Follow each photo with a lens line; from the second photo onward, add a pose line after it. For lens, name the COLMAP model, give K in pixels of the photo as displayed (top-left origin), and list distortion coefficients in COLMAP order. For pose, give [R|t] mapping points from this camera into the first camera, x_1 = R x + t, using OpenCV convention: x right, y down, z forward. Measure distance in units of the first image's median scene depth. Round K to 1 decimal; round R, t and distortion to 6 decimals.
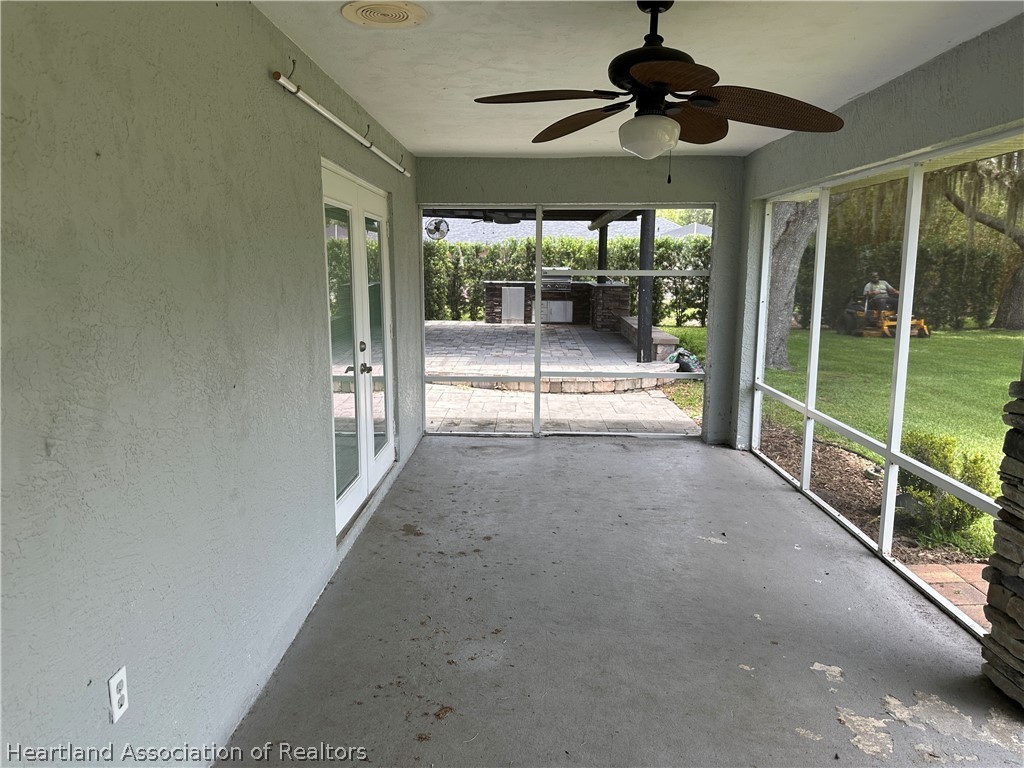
lens RADIAL K [[716.3, 0, 512.0], [0, 716.3, 384.0], [0, 0, 1]] dist [0.154164, -0.239791]
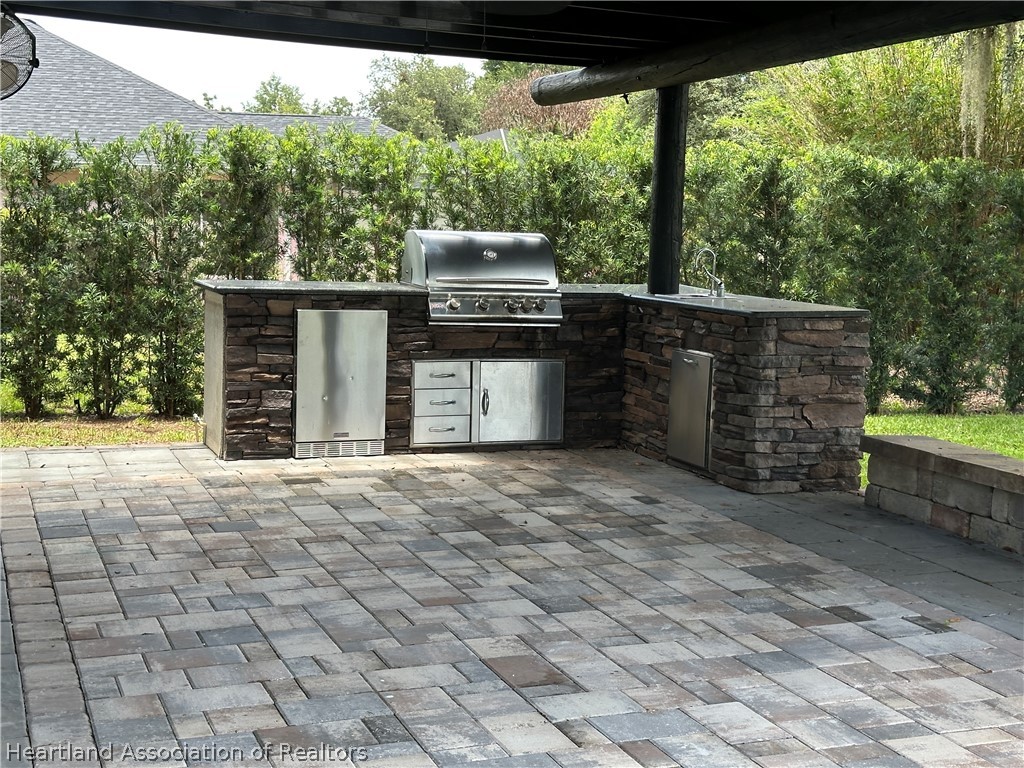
lens RADIAL K [[1429.6, 0, 511.7], [0, 1429.6, 365.0], [0, 0, 1]] dist [0.239366, -0.489377]
pose [[0.922618, -0.017892, 0.385301, -0.130981], [0.043165, 0.997438, -0.057042, -0.085213], [-0.383293, 0.069260, 0.921026, 0.533317]]
